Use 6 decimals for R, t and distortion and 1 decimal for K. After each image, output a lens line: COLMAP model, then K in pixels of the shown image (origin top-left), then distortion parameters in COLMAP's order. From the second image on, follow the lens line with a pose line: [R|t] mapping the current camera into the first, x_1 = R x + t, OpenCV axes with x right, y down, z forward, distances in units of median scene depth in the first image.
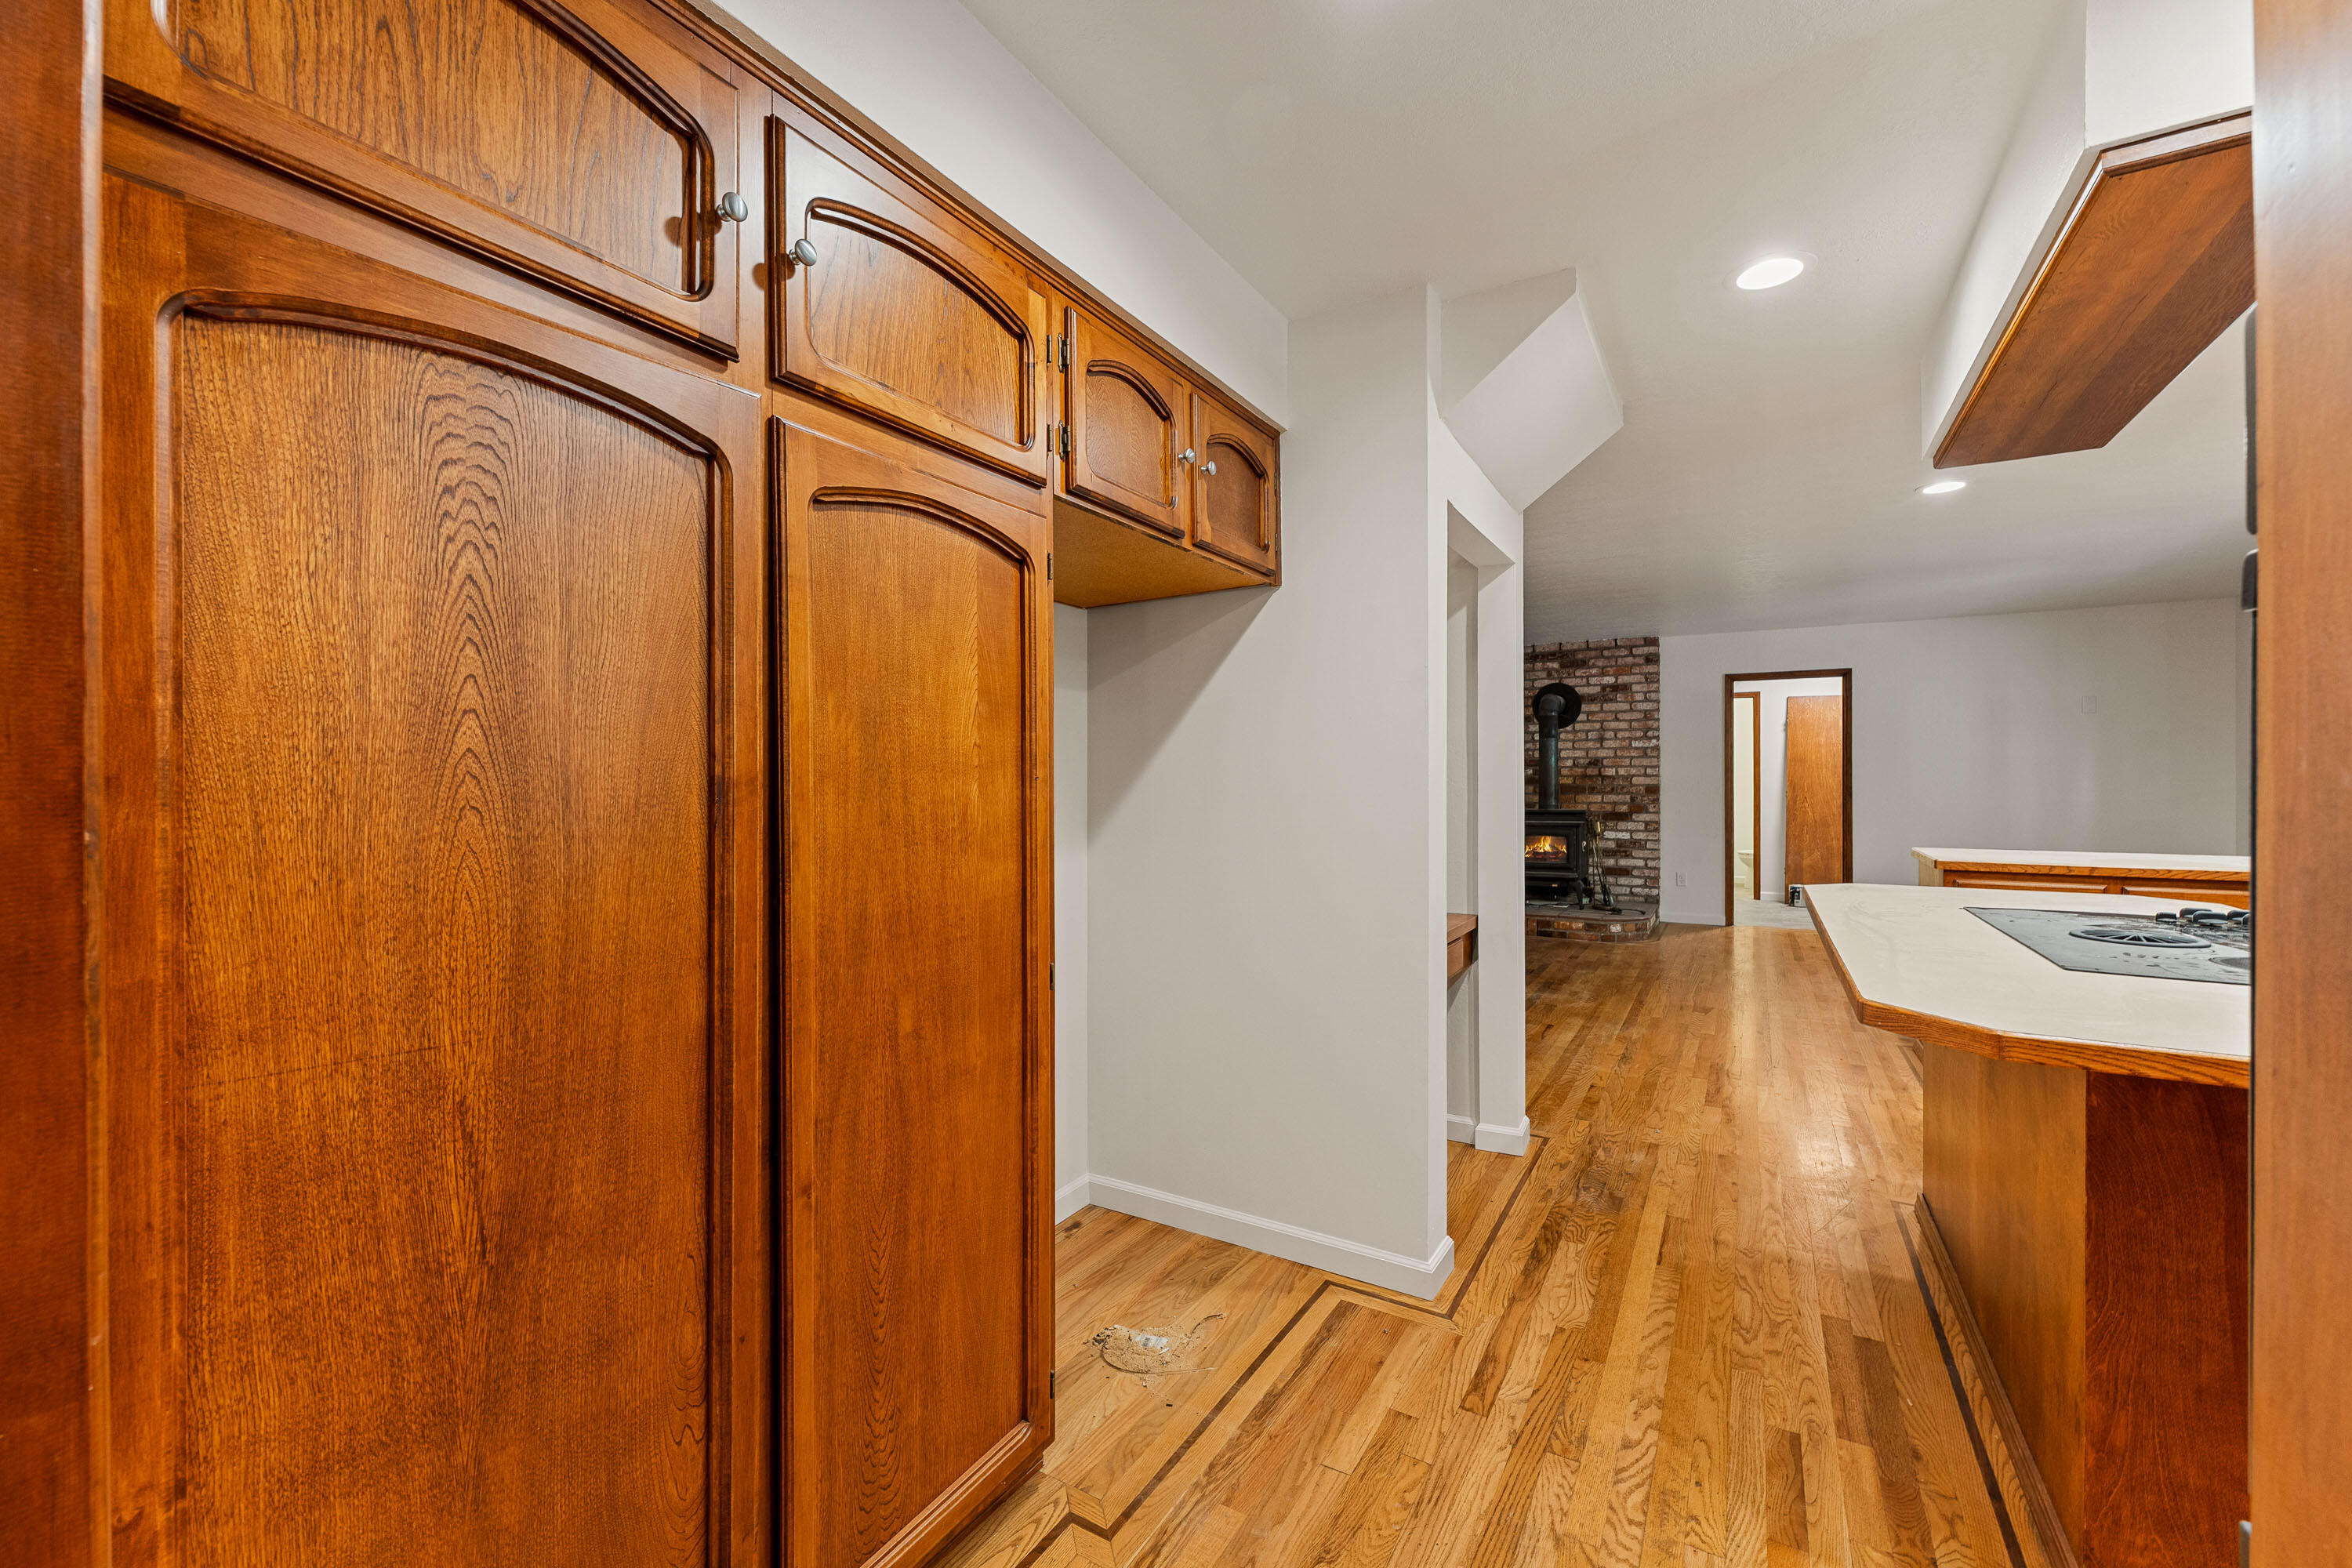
lens RADIAL K [[961.6, 0, 1176.0], [0, 961.6, 784.0], [0, 0, 1]] dist [0.002794, 0.000121]
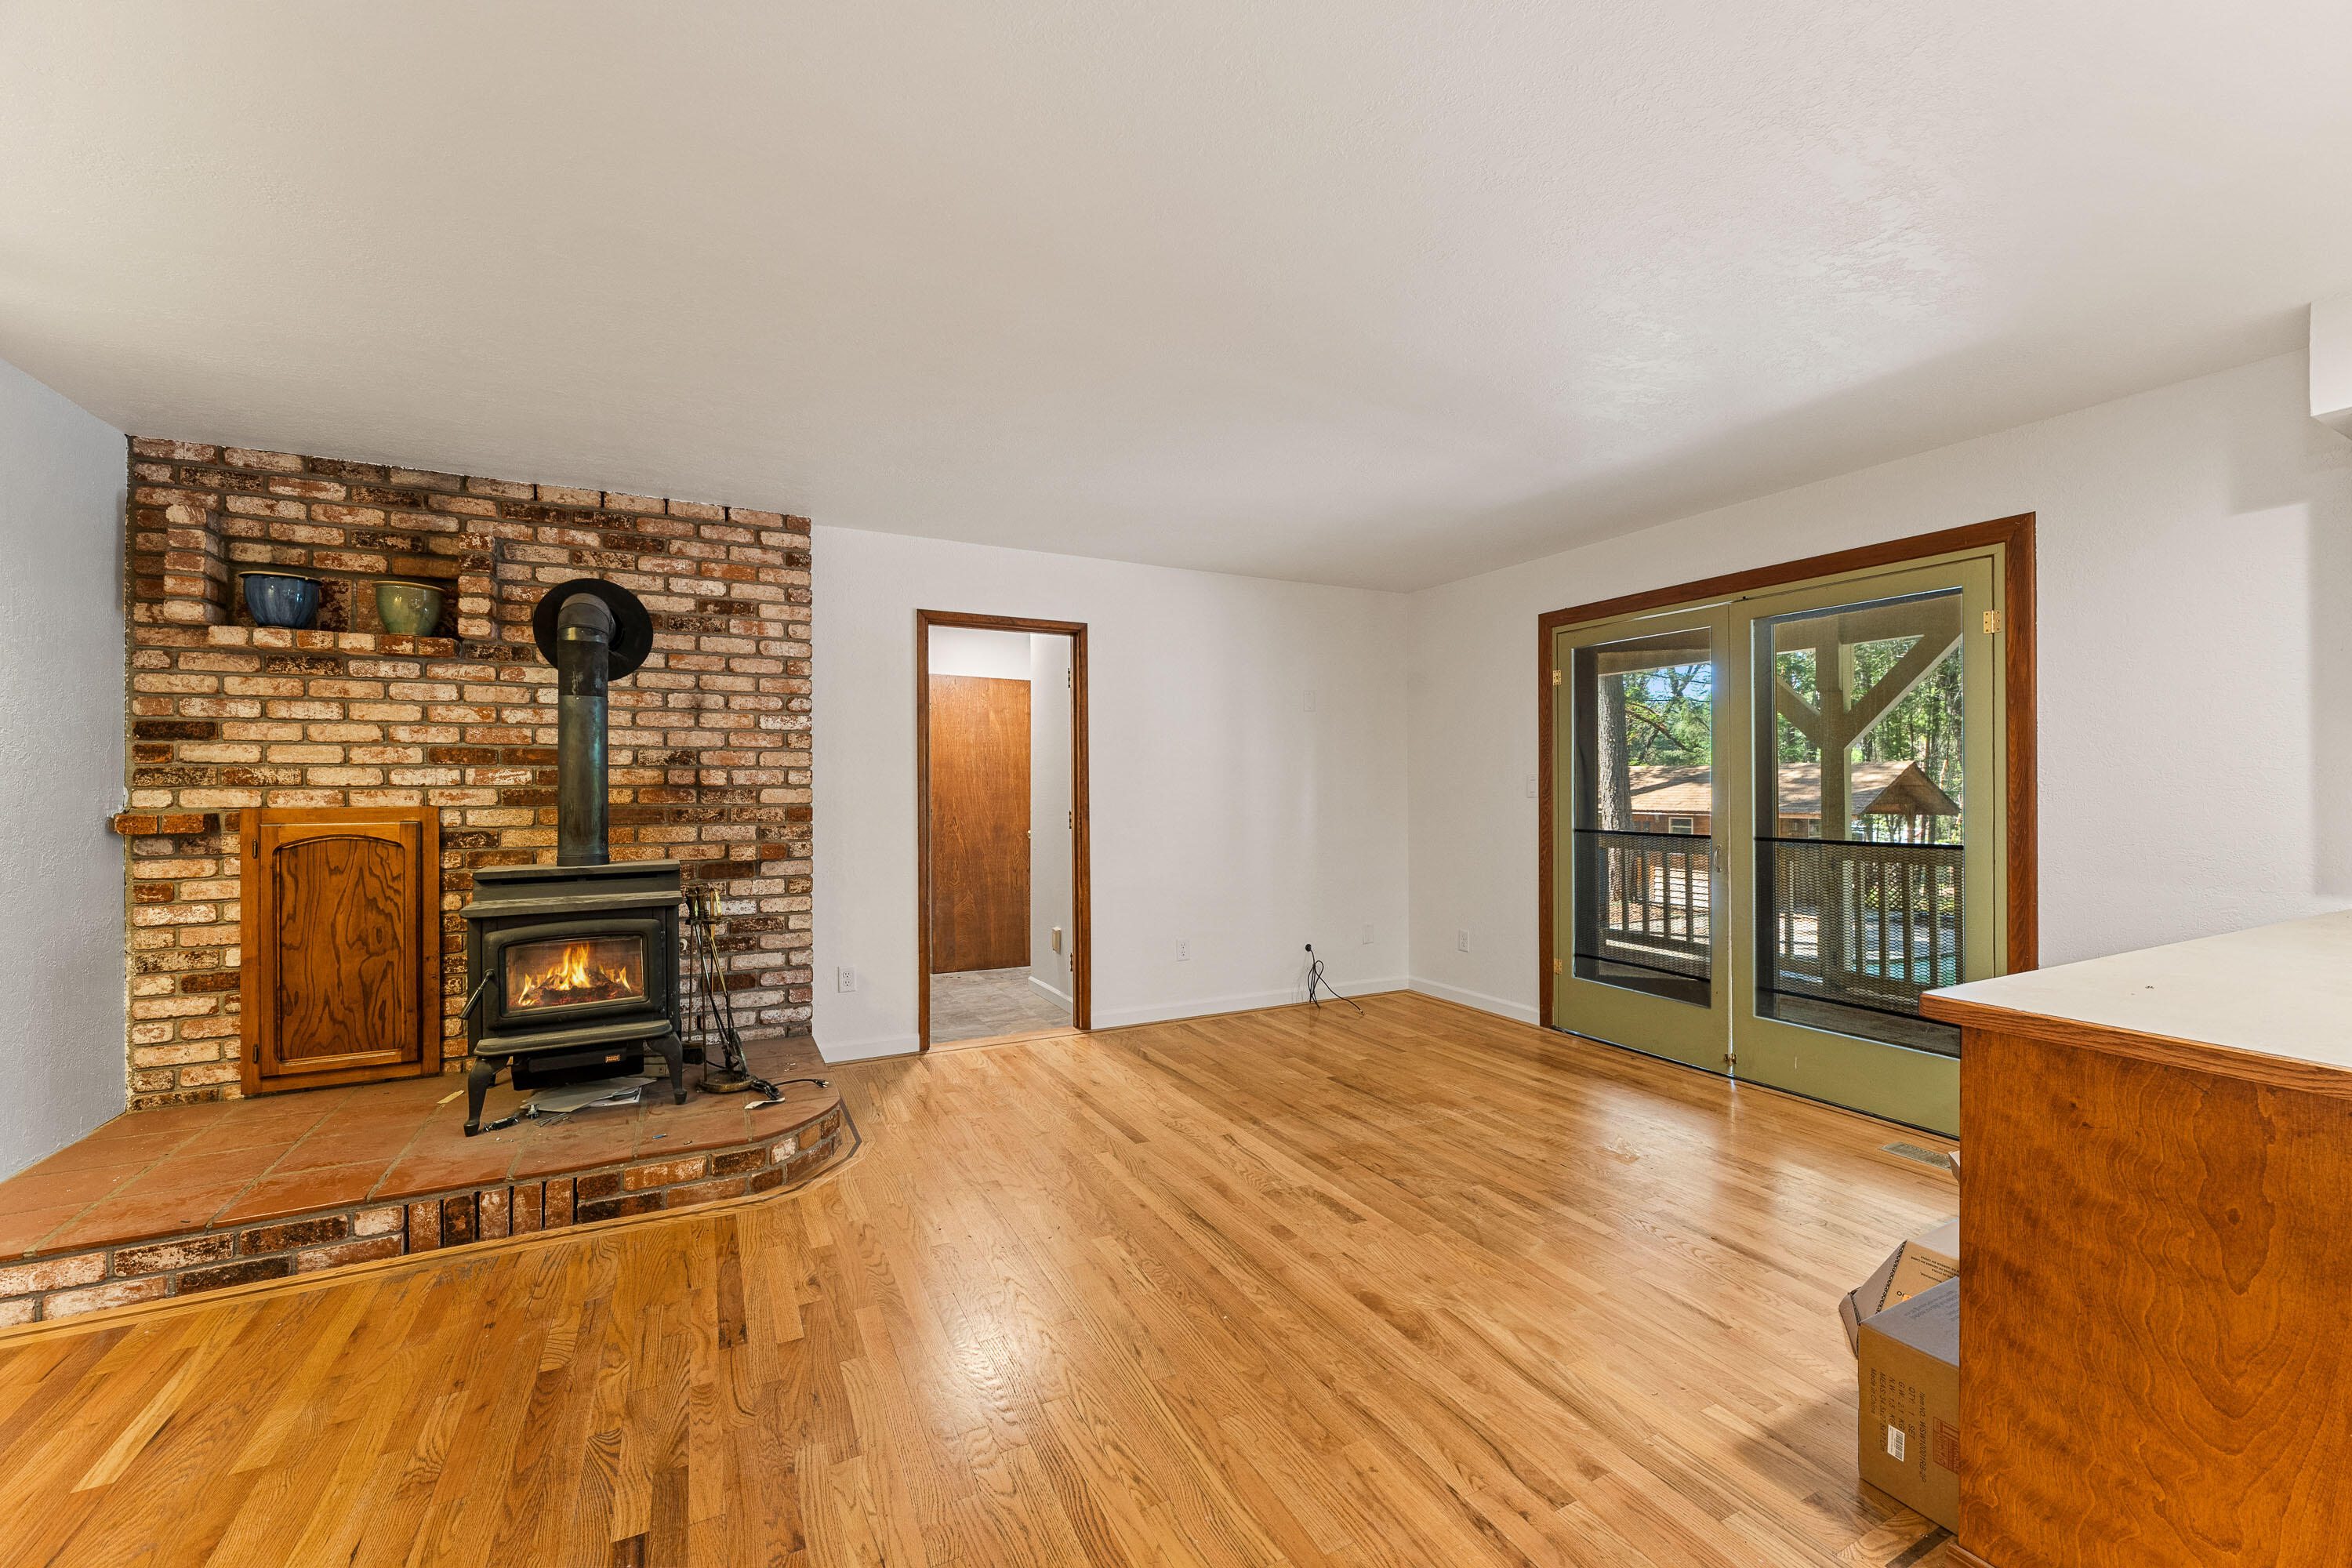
lens RADIAL K [[938.6, 0, 1176.0], [0, 938.6, 784.0], [0, 0, 1]] dist [-0.003078, 0.000115]
pose [[0.529596, 0.004775, 0.848237, 0.178434], [0.005377, 0.999945, -0.008986, -0.004387], [-0.848233, 0.009320, 0.529541, 0.568438]]
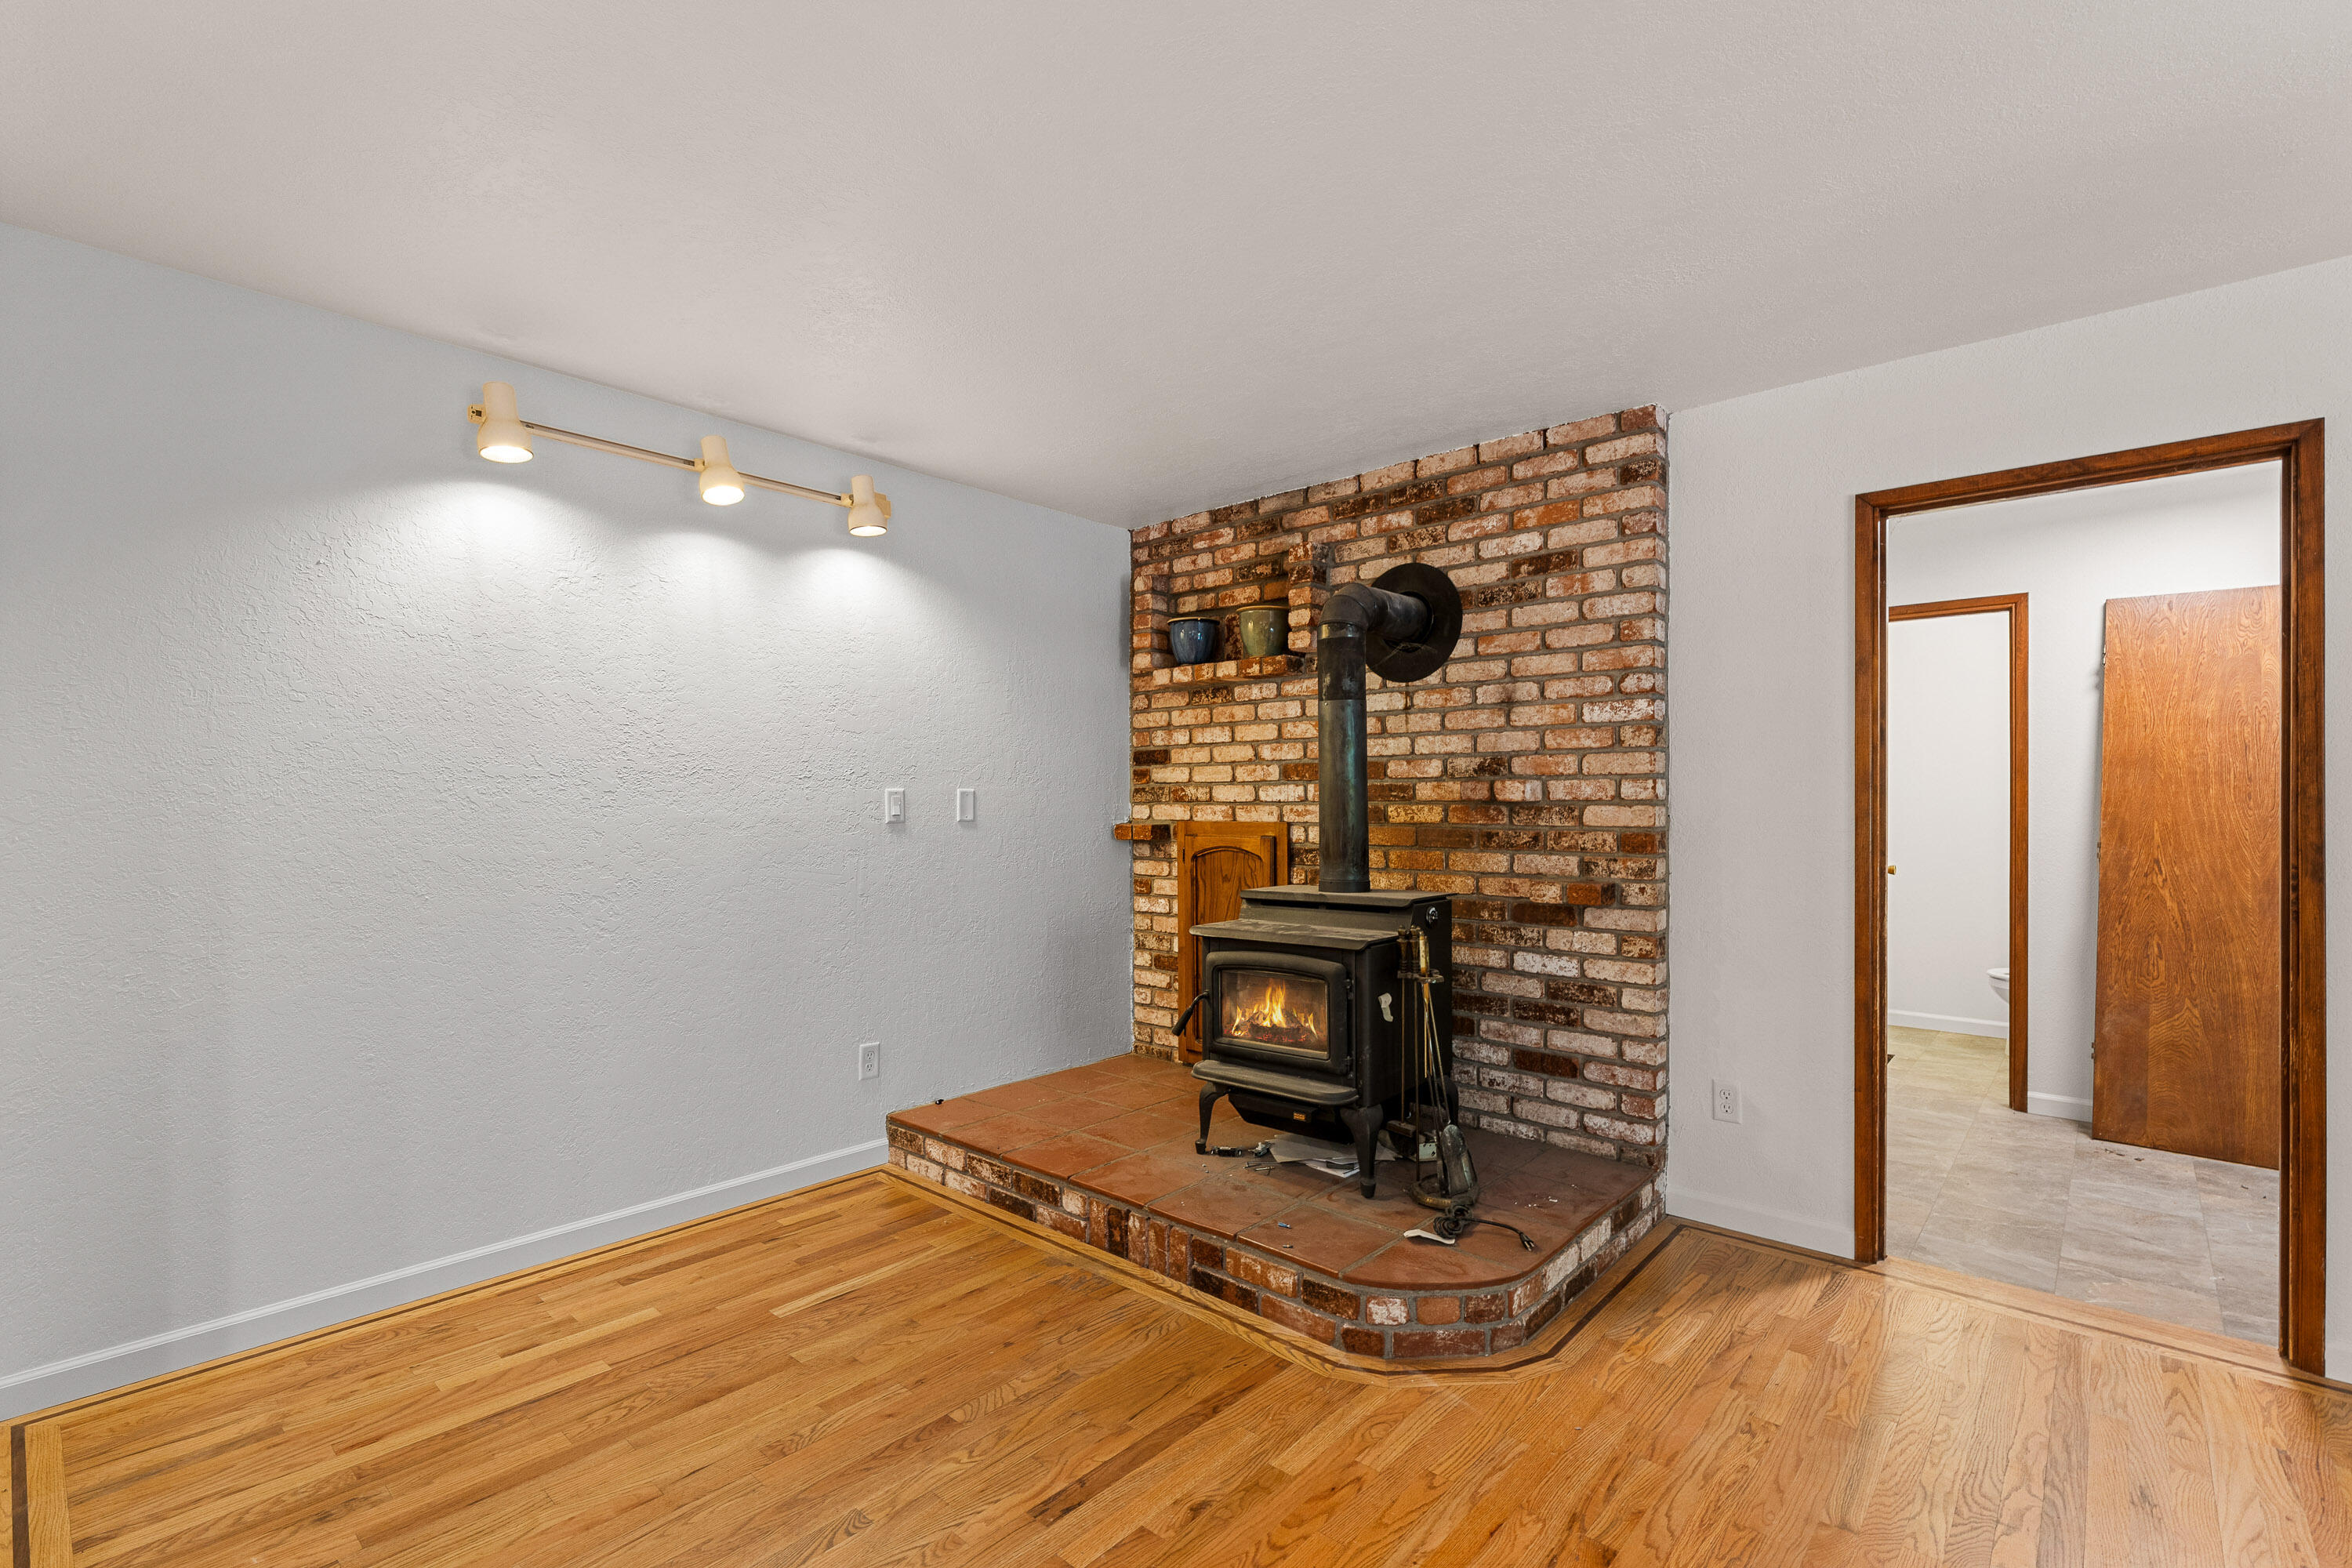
lens RADIAL K [[1049.4, 0, 1163.6], [0, 1049.4, 809.5], [0, 0, 1]] dist [-0.000008, -0.000010]
pose [[0.980298, 0.003517, -0.197491, 0.403653], [-0.003420, 0.999994, 0.000830, -0.005861], [0.197493, -0.000138, 0.980304, 0.593404]]
